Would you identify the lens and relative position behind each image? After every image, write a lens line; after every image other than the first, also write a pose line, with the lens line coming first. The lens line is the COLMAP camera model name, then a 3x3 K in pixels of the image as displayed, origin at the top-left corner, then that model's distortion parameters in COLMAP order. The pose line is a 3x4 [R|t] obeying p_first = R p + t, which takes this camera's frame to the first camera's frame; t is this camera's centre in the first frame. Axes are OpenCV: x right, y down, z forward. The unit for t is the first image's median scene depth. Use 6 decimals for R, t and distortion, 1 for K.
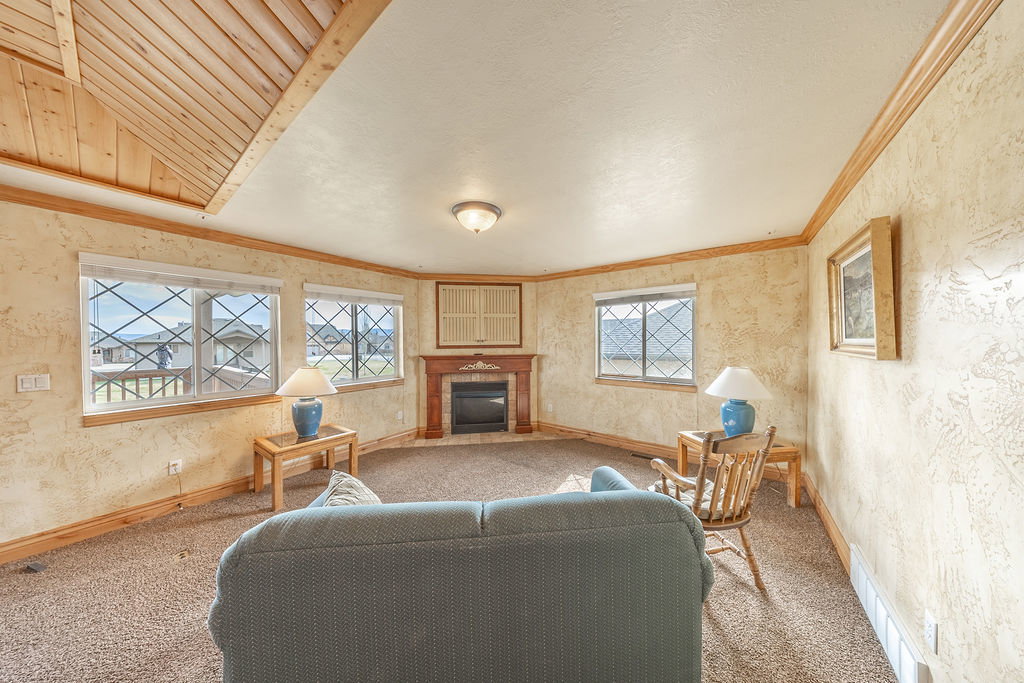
lens RADIAL K [[296.8, 0, 512.2], [0, 296.8, 343.0], [0, 0, 1]] dist [-0.001201, 0.000043]
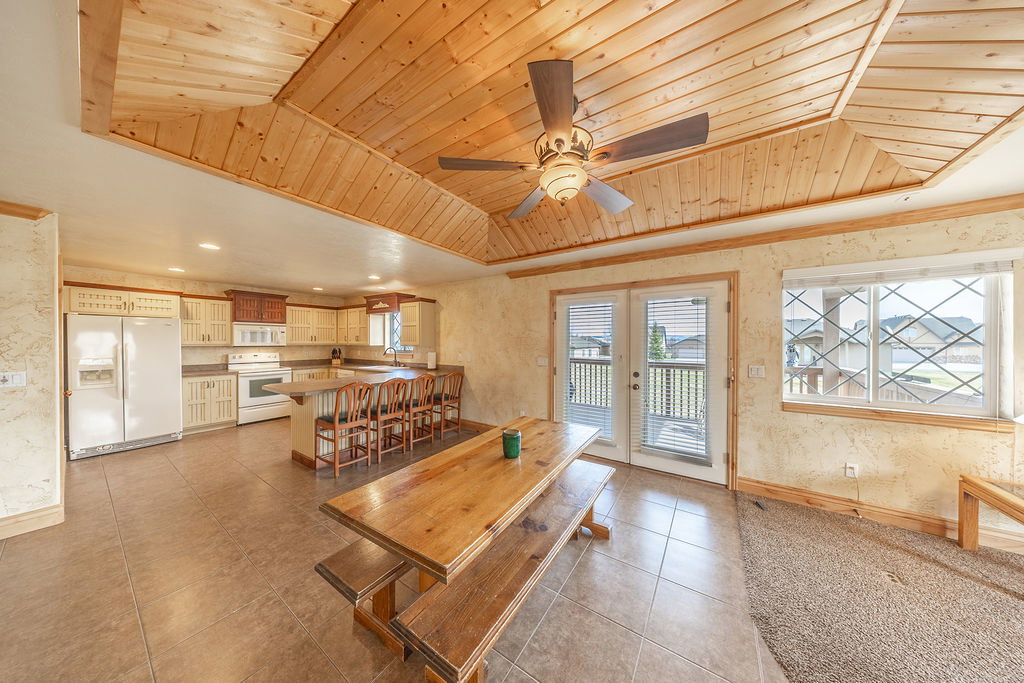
lens RADIAL K [[296.8, 0, 512.2], [0, 296.8, 343.0], [0, 0, 1]] dist [-0.001201, 0.000043]
pose [[0.047994, 0.008309, -0.998813, -0.204881], [-0.009134, 0.999927, 0.007880, 0.000089], [0.998806, 0.008745, 0.048066, -0.163933]]
